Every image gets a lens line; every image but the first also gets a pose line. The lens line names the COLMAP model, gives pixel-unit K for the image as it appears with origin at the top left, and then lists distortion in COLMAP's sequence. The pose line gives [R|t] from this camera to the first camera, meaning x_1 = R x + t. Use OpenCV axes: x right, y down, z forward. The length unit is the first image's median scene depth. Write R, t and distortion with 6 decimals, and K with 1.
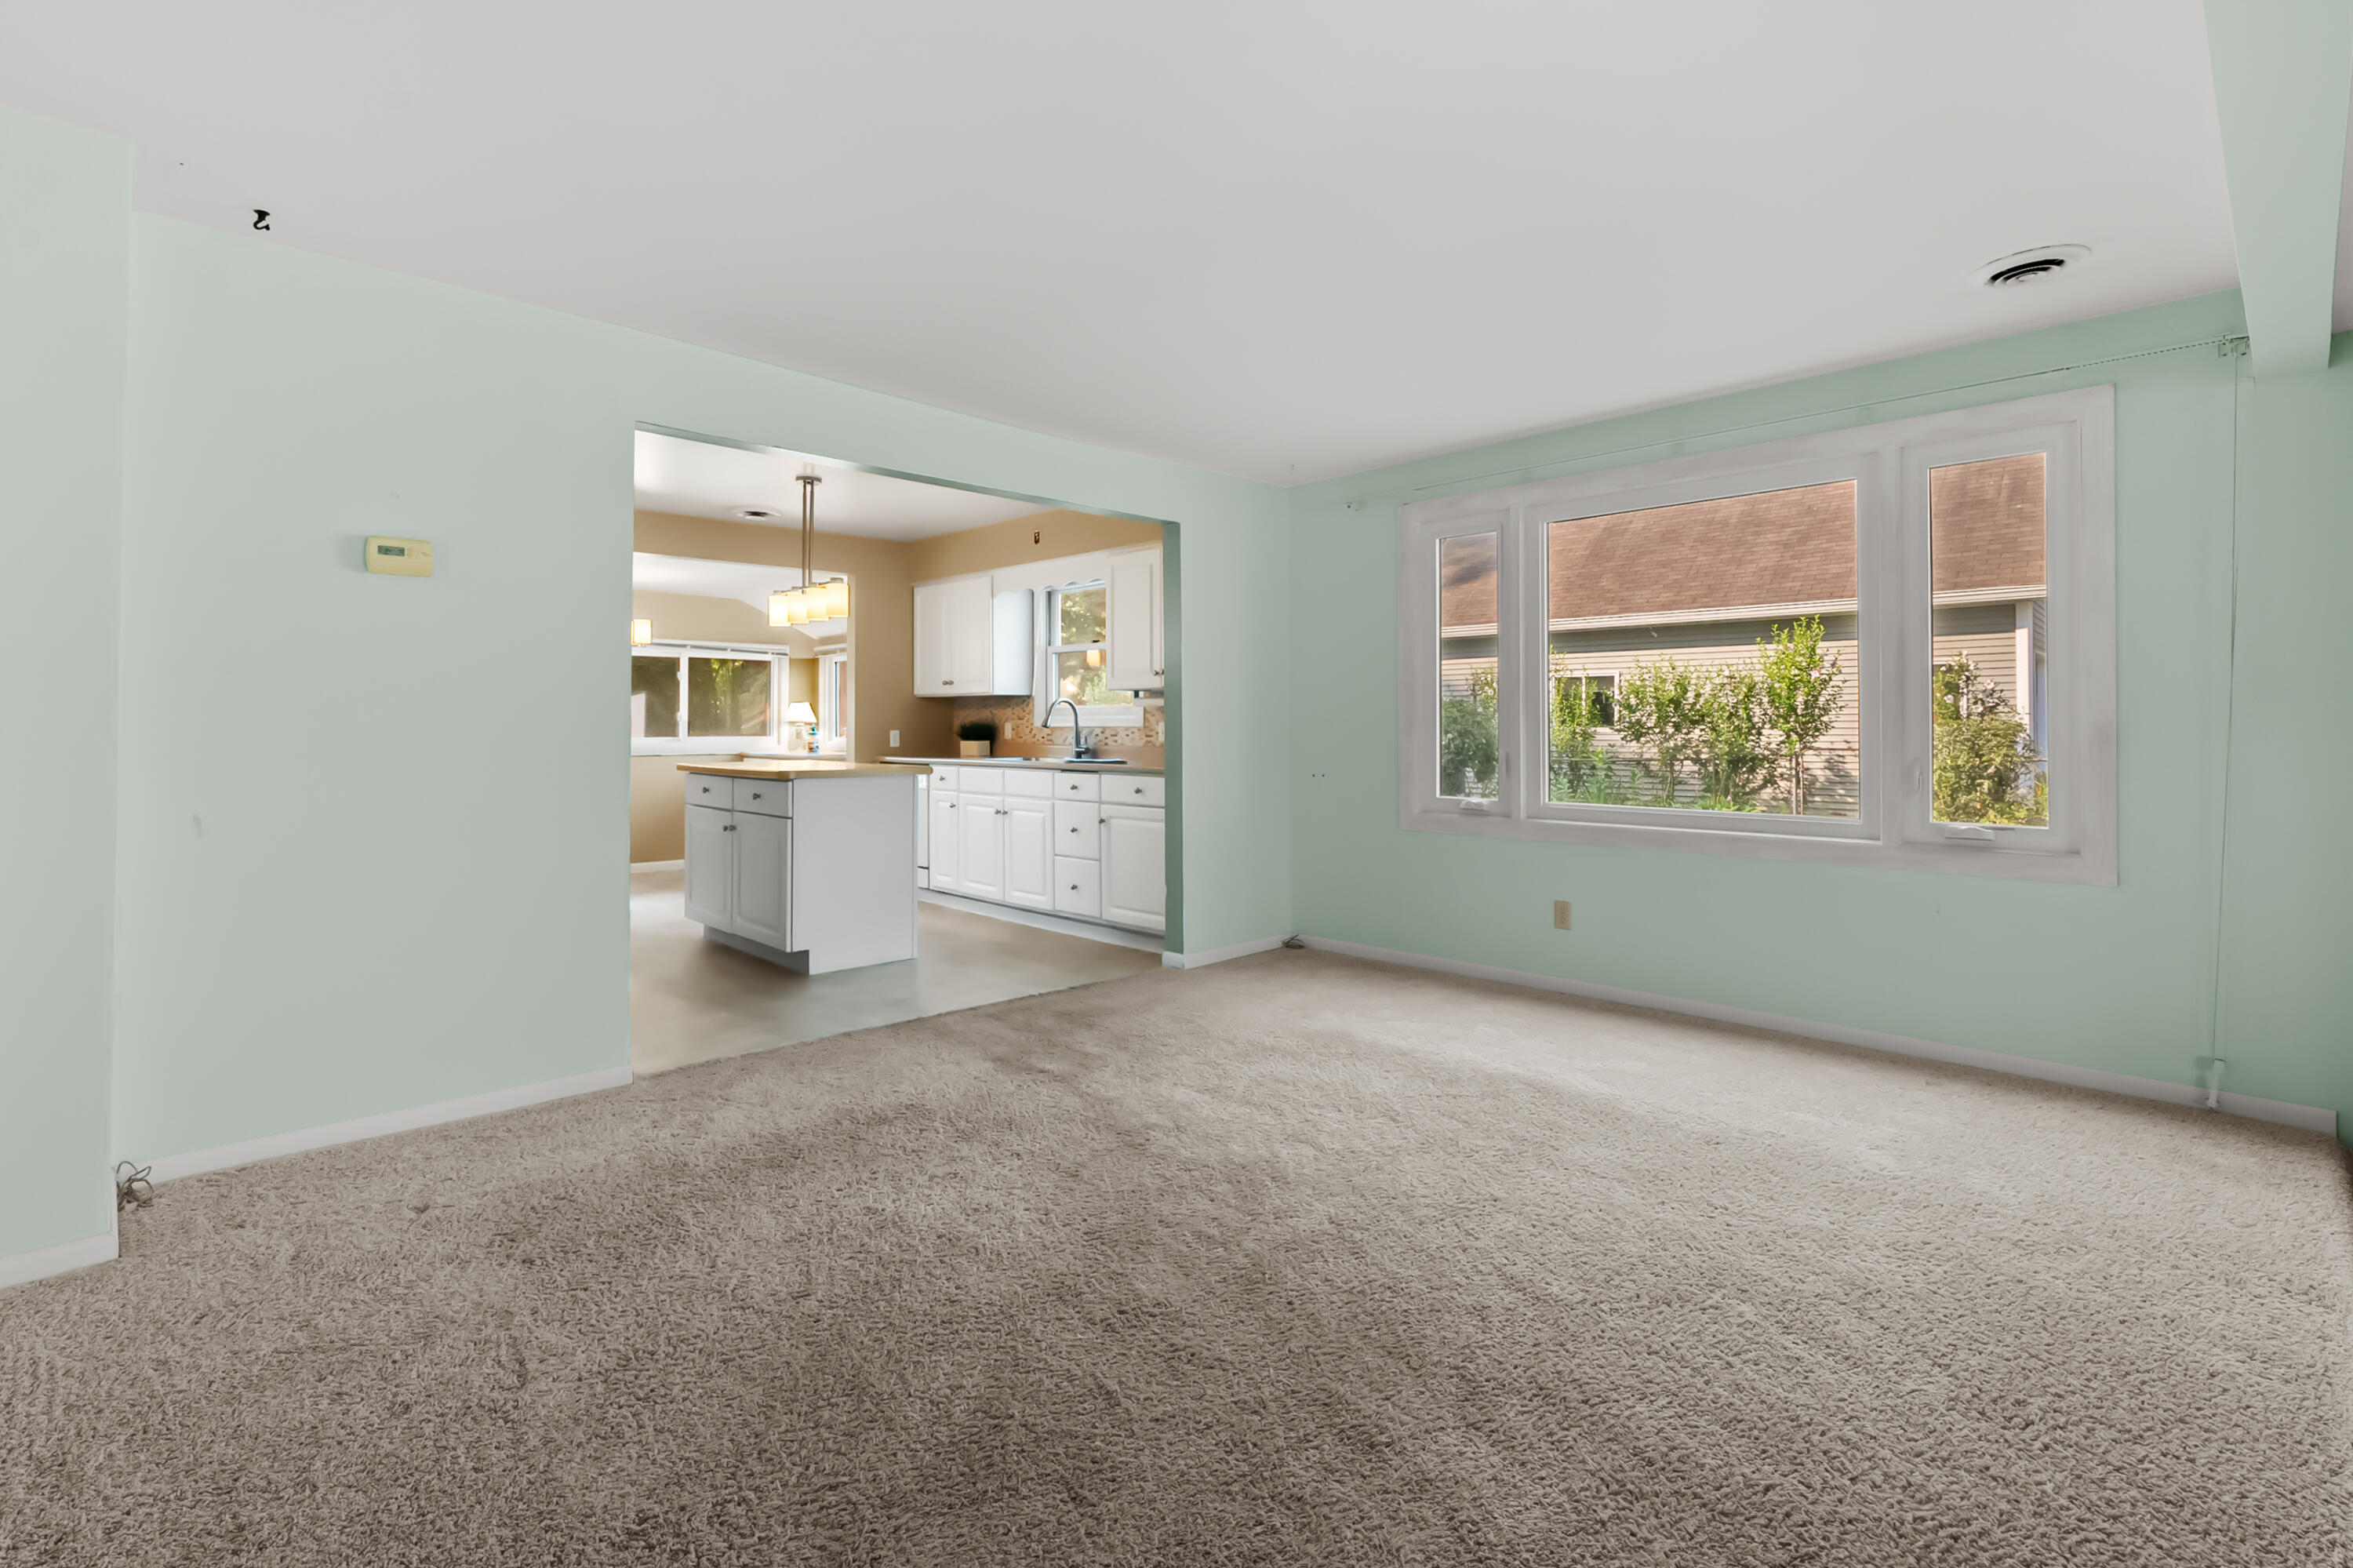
lens RADIAL K [[1072.5, 0, 1164.1], [0, 1072.5, 714.4], [0, 0, 1]] dist [0.000531, 0.003198]
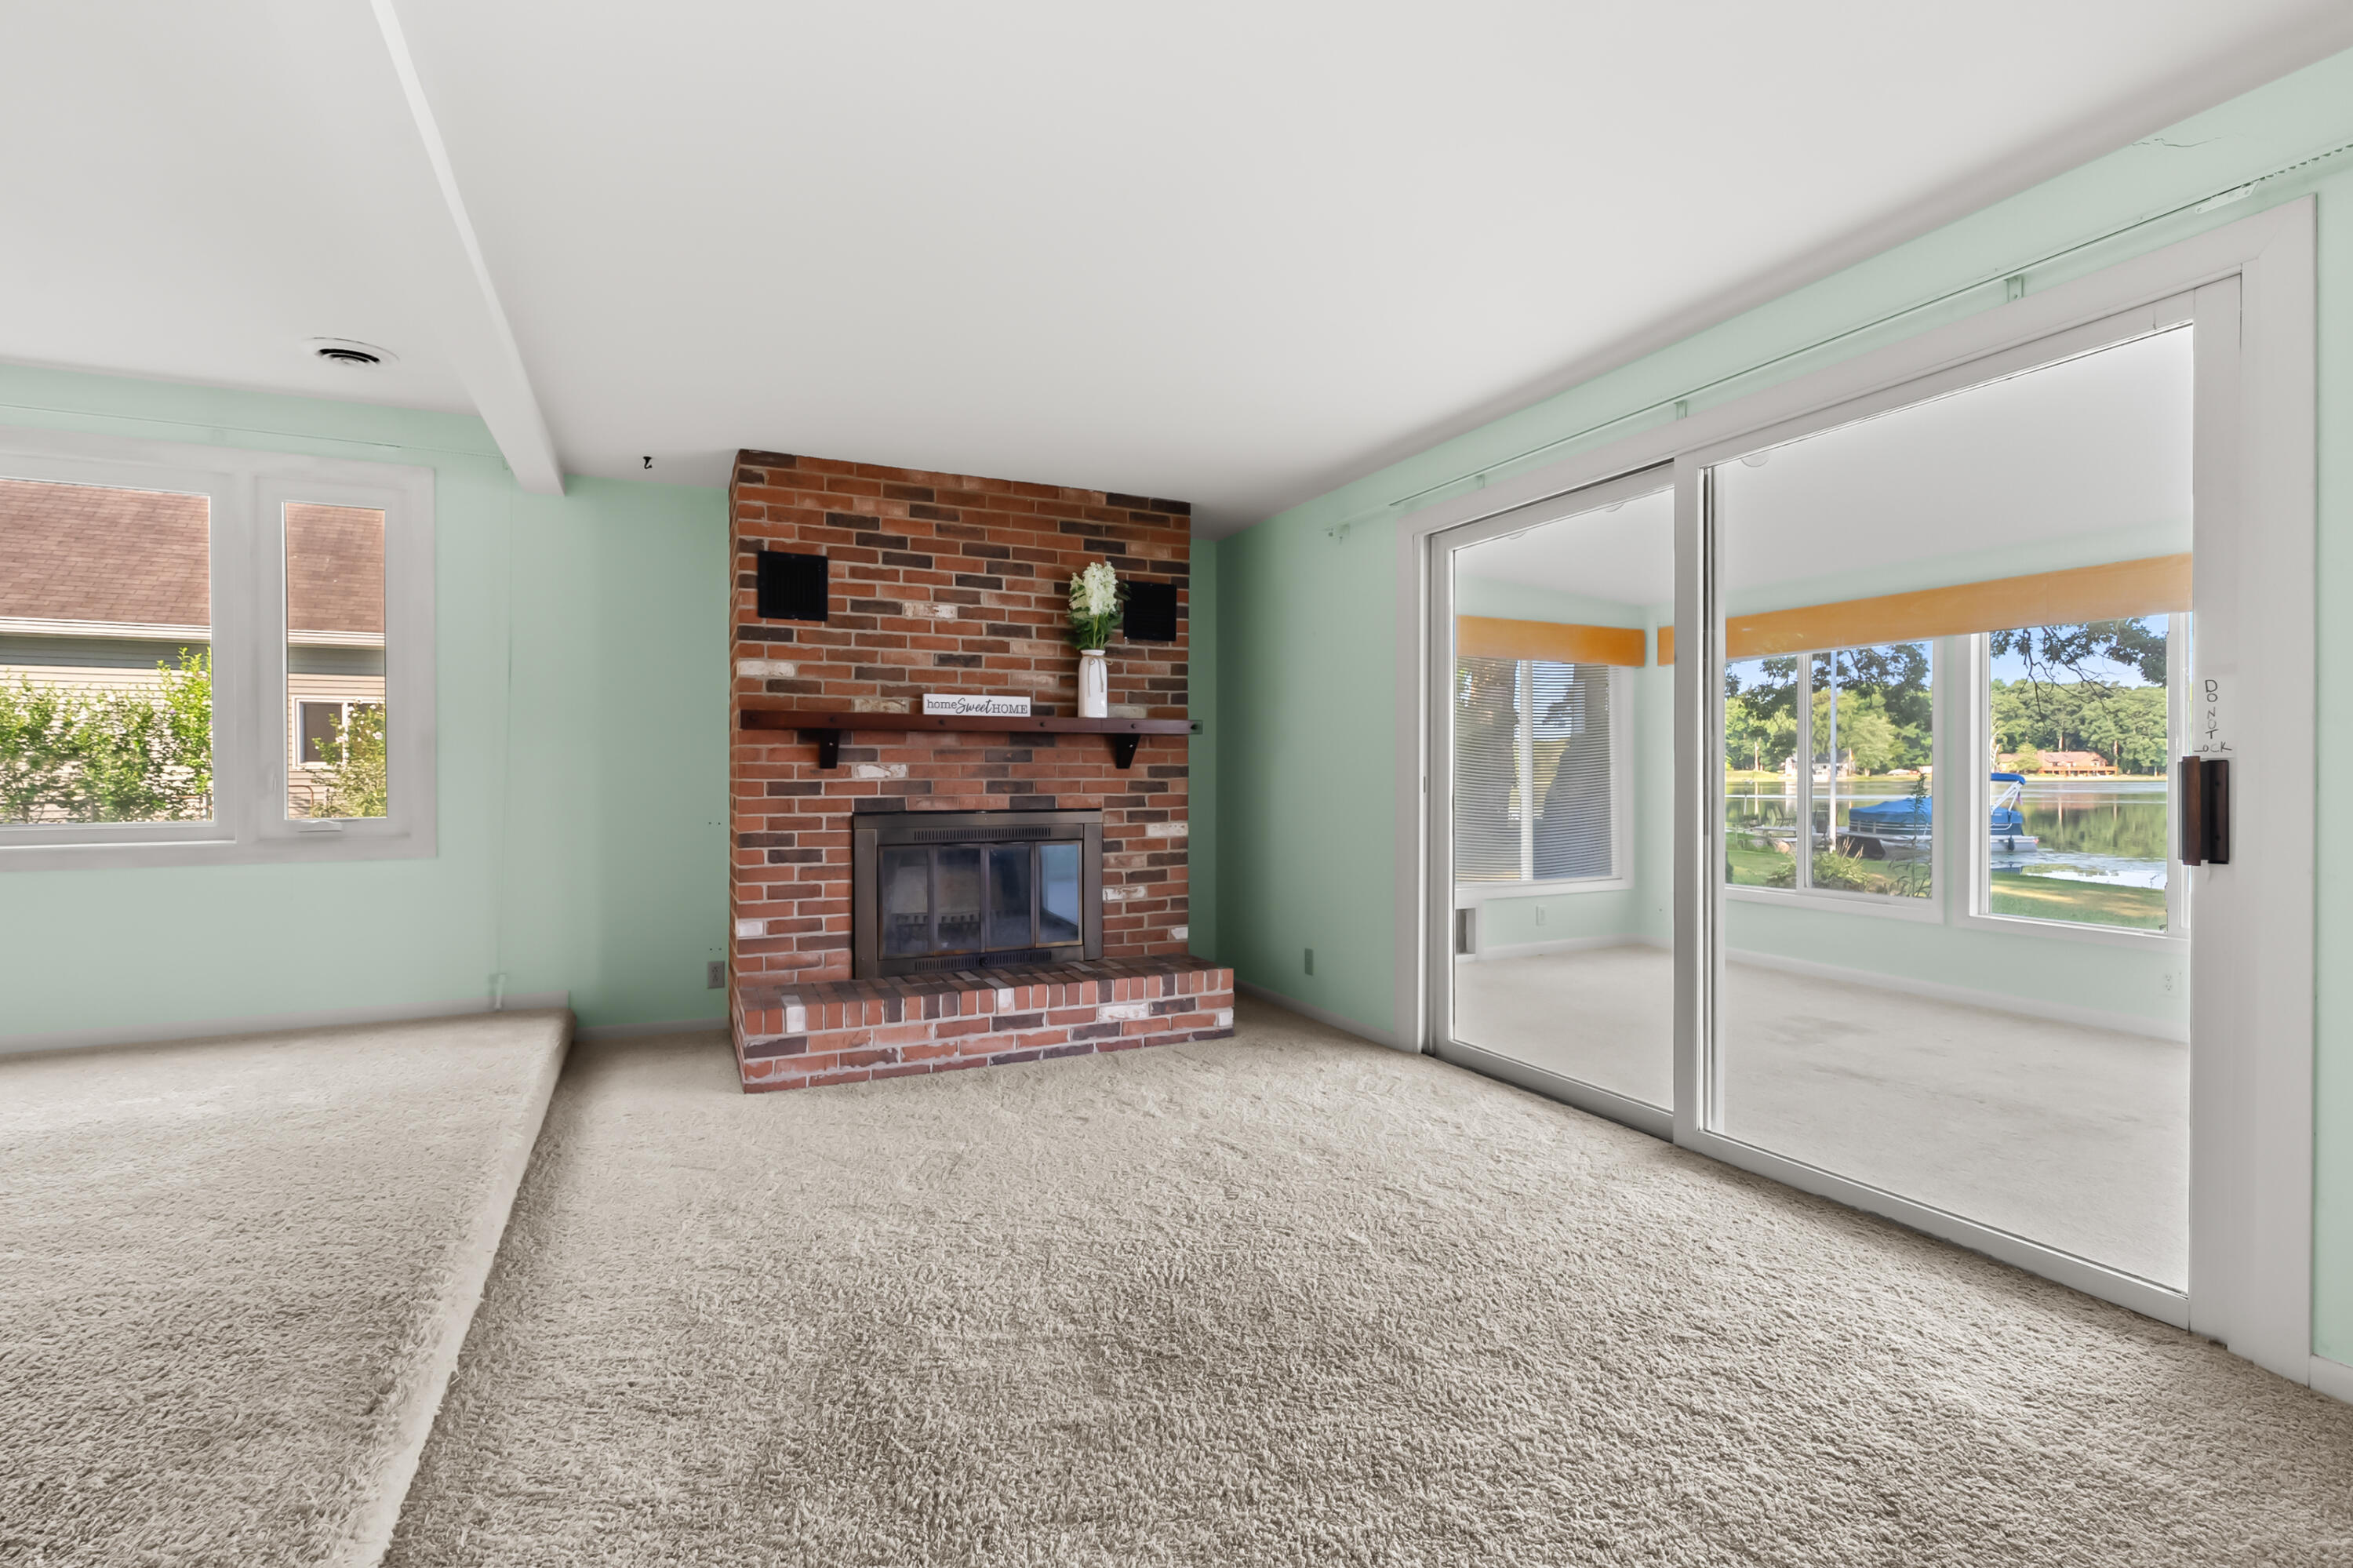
lens RADIAL K [[1072.5, 0, 1175.9], [0, 1072.5, 782.0], [0, 0, 1]] dist [0.000531, 0.003198]
pose [[0.317560, -0.009927, 0.948186, -0.026249], [-0.005238, 0.999912, 0.012222, 0.021611], [-0.948224, -0.008847, 0.317480, -0.117182]]
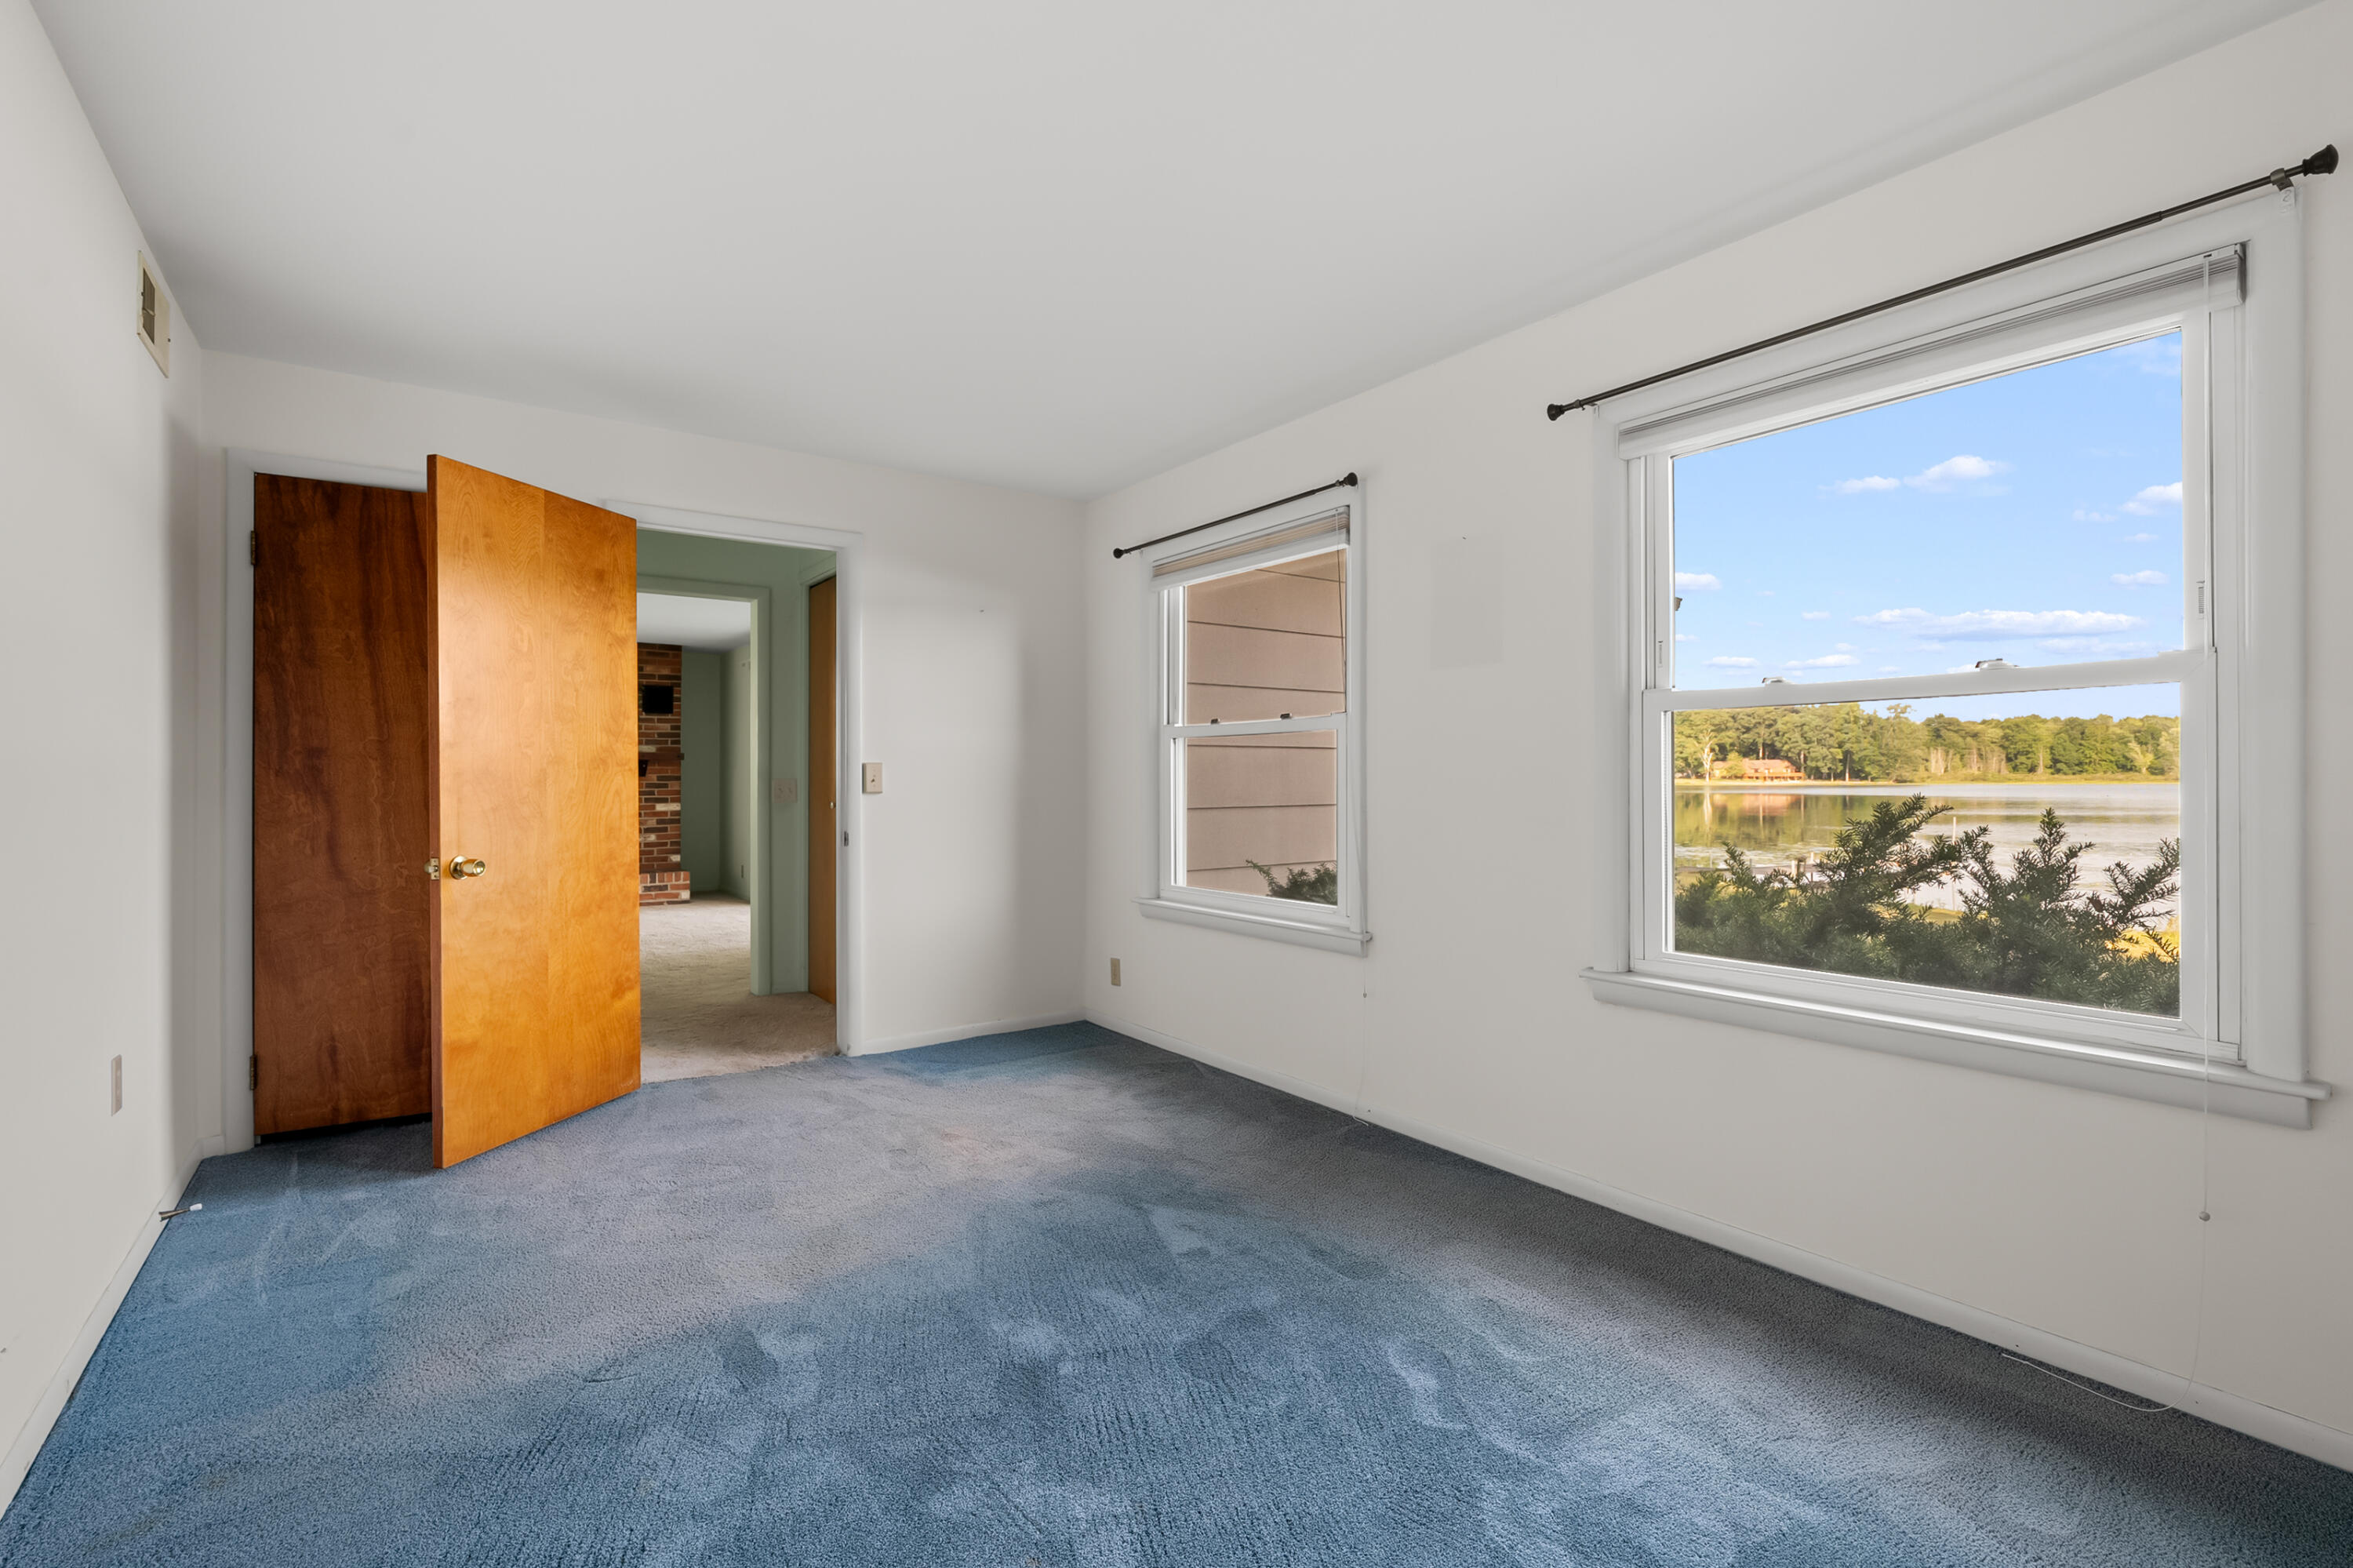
lens RADIAL K [[1072.5, 0, 1156.9], [0, 1072.5, 775.3], [0, 0, 1]] dist [0.000531, 0.003198]
pose [[0.167271, 0.000732, 0.985911, -0.651709], [-0.006252, 0.999980, 0.000318, 0.015085], [-0.985891, -0.006217, 0.167273, -0.761556]]
